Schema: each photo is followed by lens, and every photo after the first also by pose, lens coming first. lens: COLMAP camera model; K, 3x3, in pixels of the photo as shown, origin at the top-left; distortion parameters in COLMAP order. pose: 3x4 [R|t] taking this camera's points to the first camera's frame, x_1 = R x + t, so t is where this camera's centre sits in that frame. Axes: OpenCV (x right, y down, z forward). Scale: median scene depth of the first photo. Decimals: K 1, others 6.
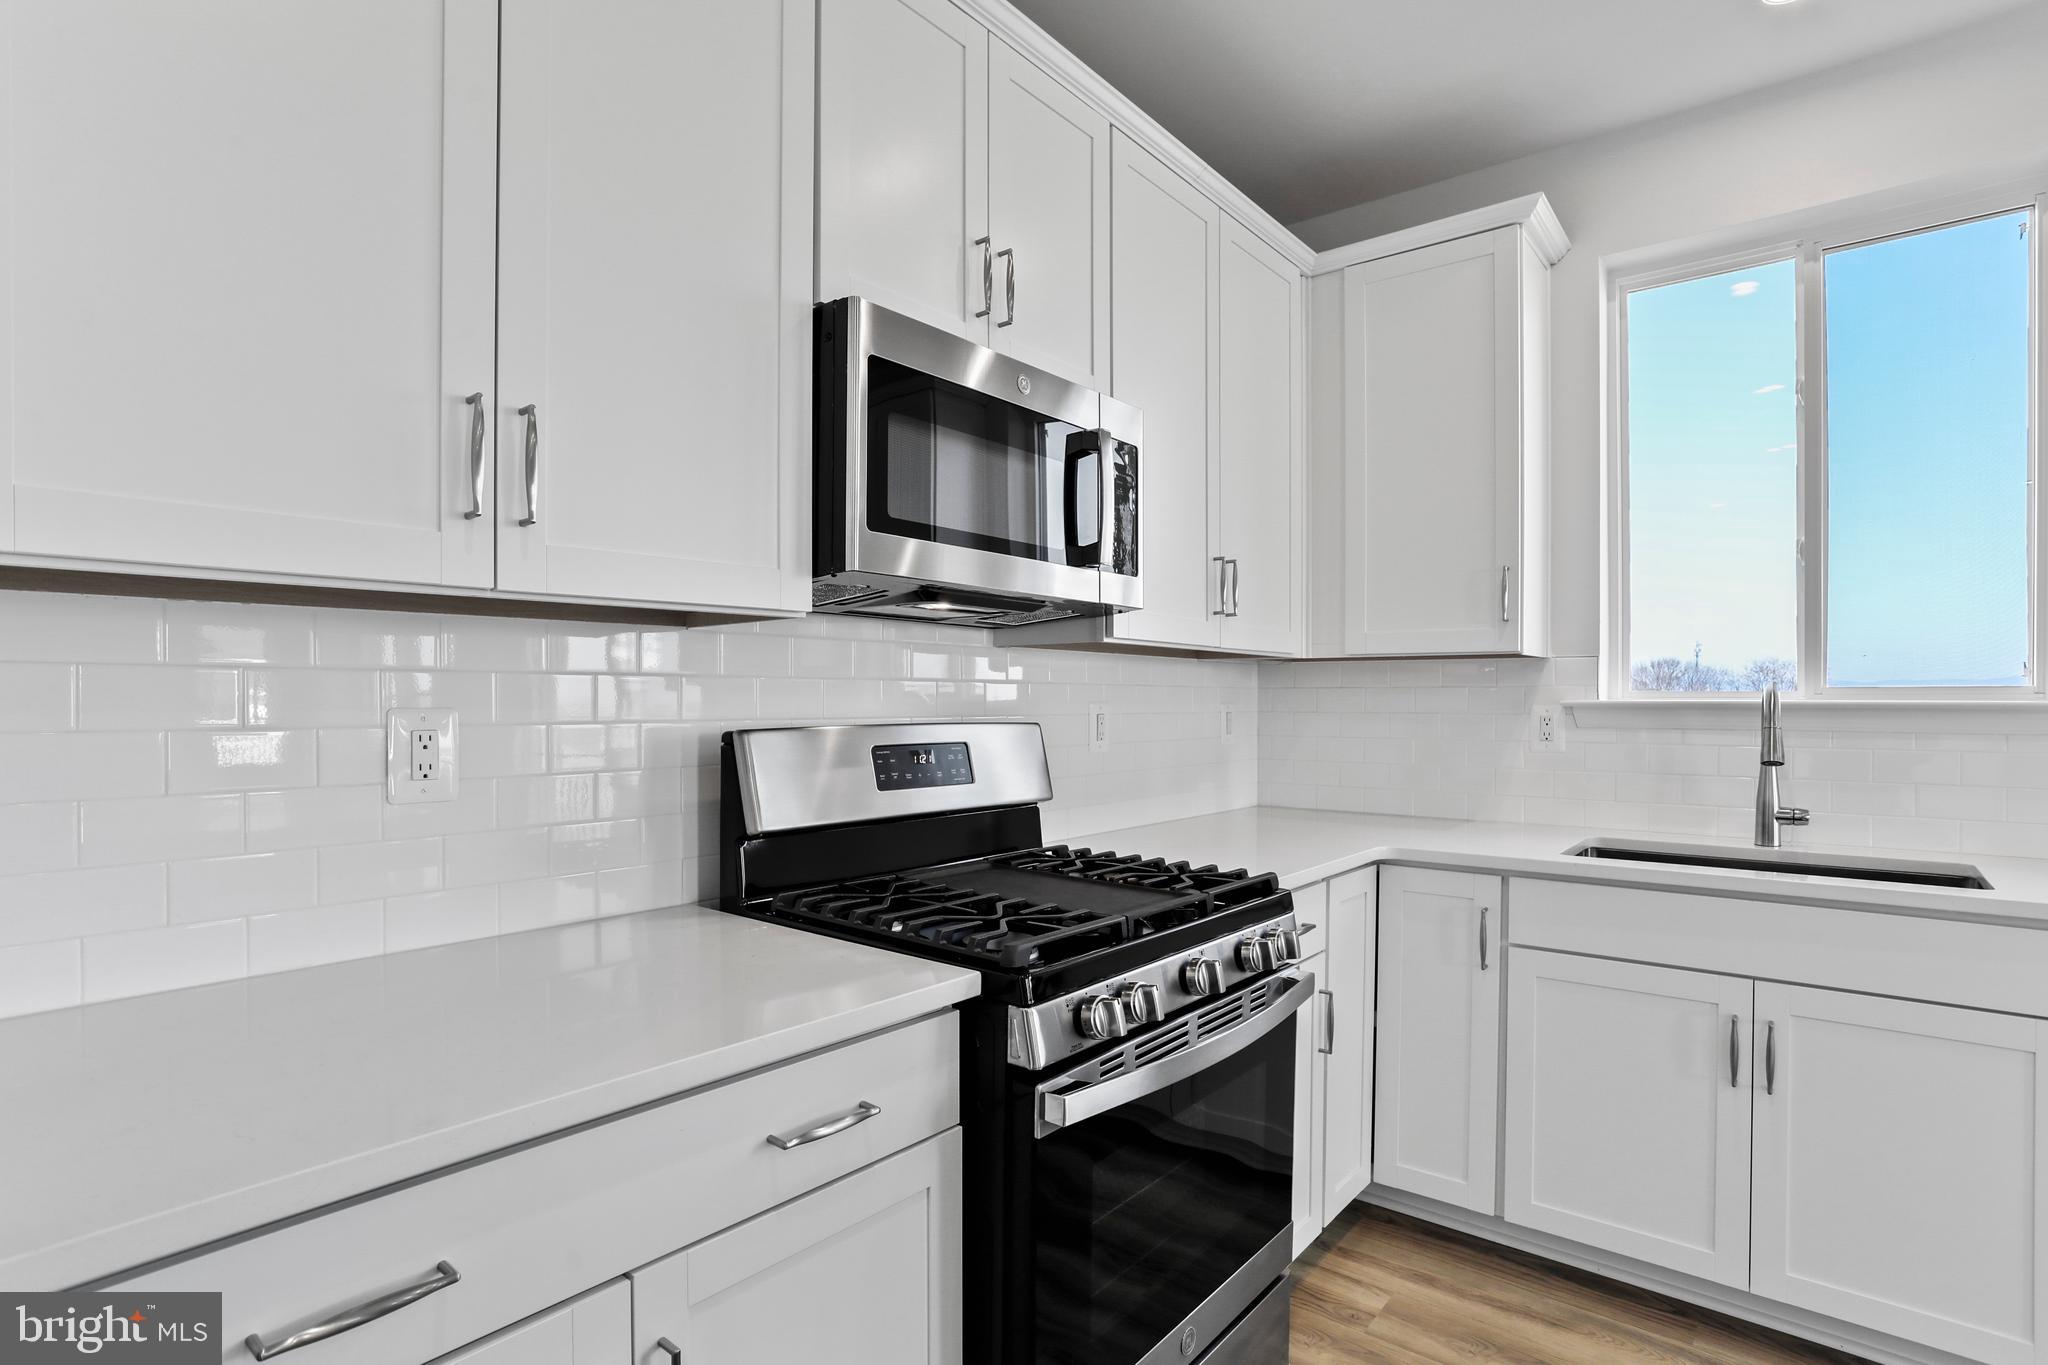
lens RADIAL K [[1045.5, 0, 1019.4], [0, 1045.5, 696.5], [0, 0, 1]] dist [-0.042549, 0.000461]
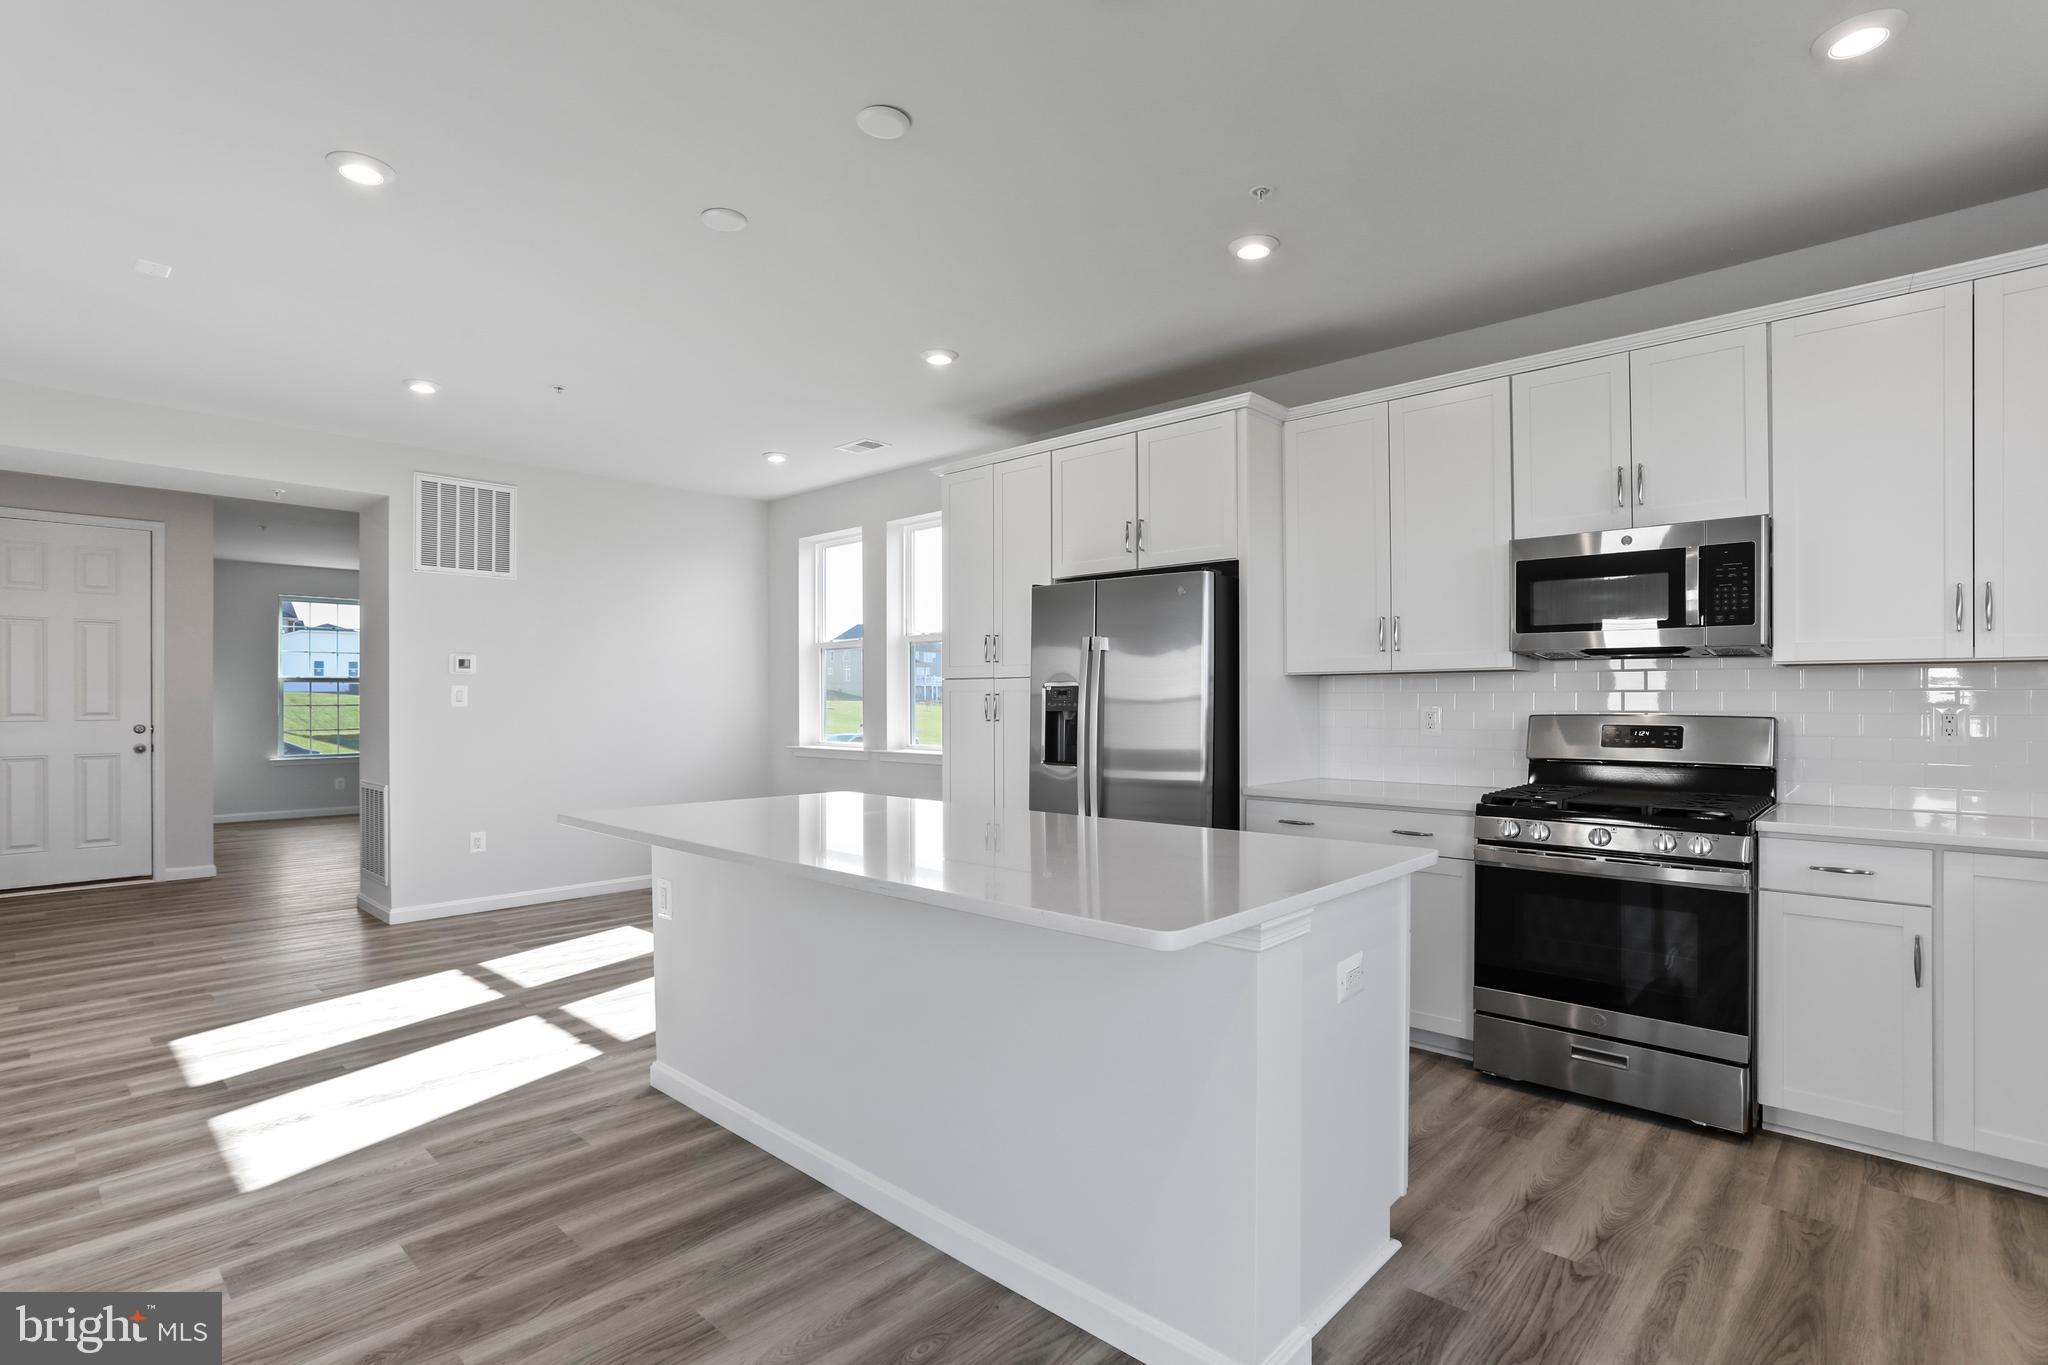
lens RADIAL K [[999.2, 0, 1025.8], [0, 999.2, 693.8], [0, 0, 1]] dist [-0.061628, 0.033002]
pose [[-0.075928, -0.002897, -0.997109, 1.728154], [0.007253, 0.999968, -0.003457, -0.014129], [0.997087, -0.007494, -0.075905, 0.025495]]
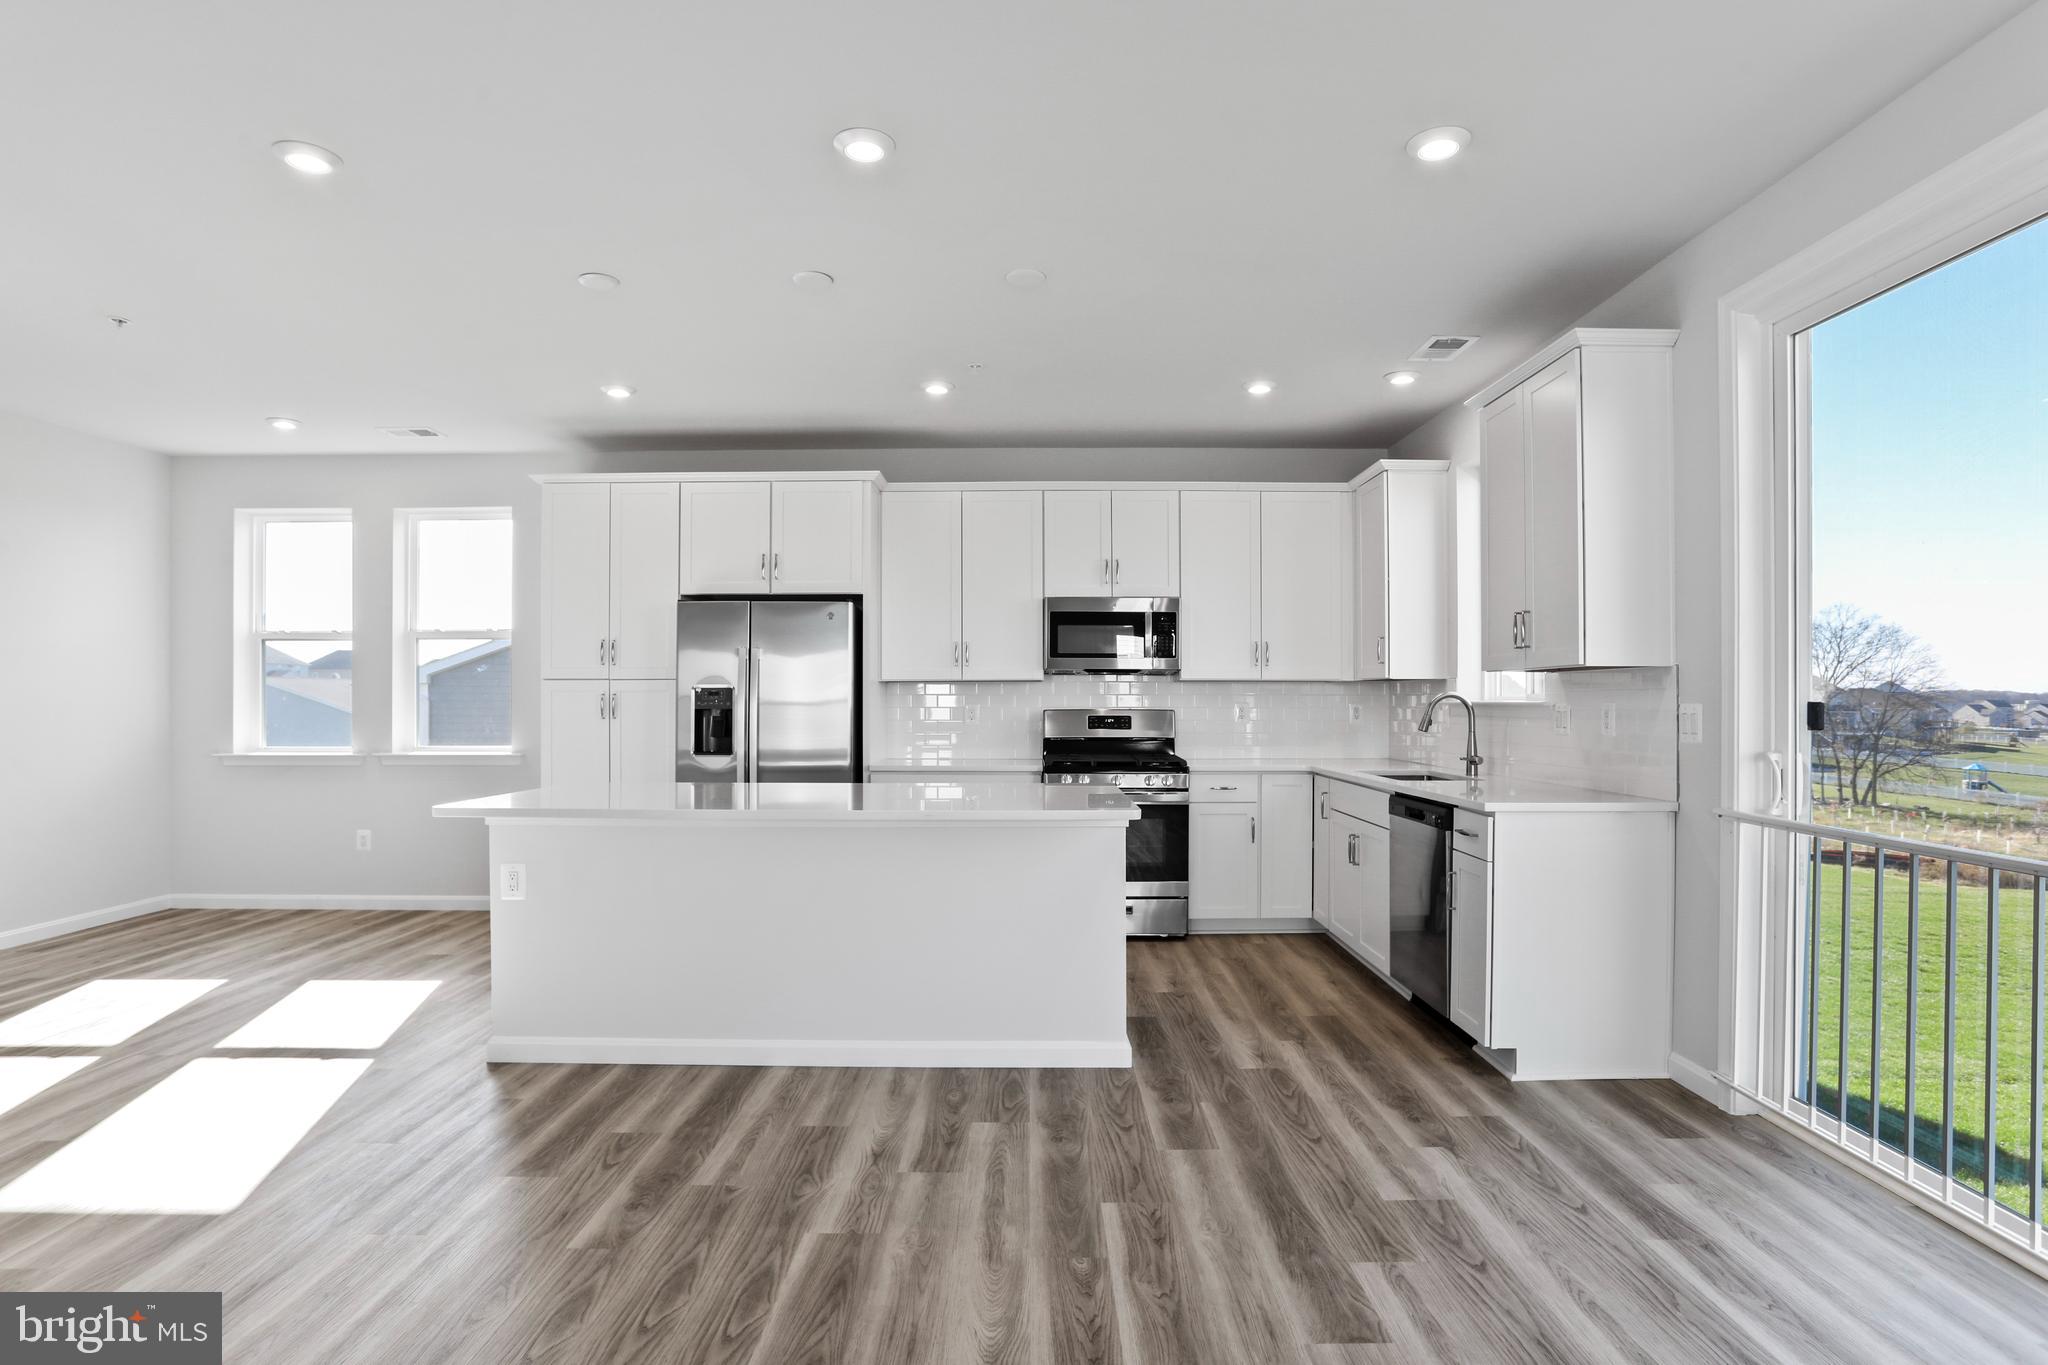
lens RADIAL K [[1045.5, 0, 1019.4], [0, 1045.5, 696.5], [0, 0, 1]] dist [-0.042549, 0.000461]
pose [[0.620864, 0.002343, -0.783915, 2.166273], [0.002368, 0.999985, 0.004864, -0.026892], [0.783915, -0.004876, 0.620850, -1.145173]]
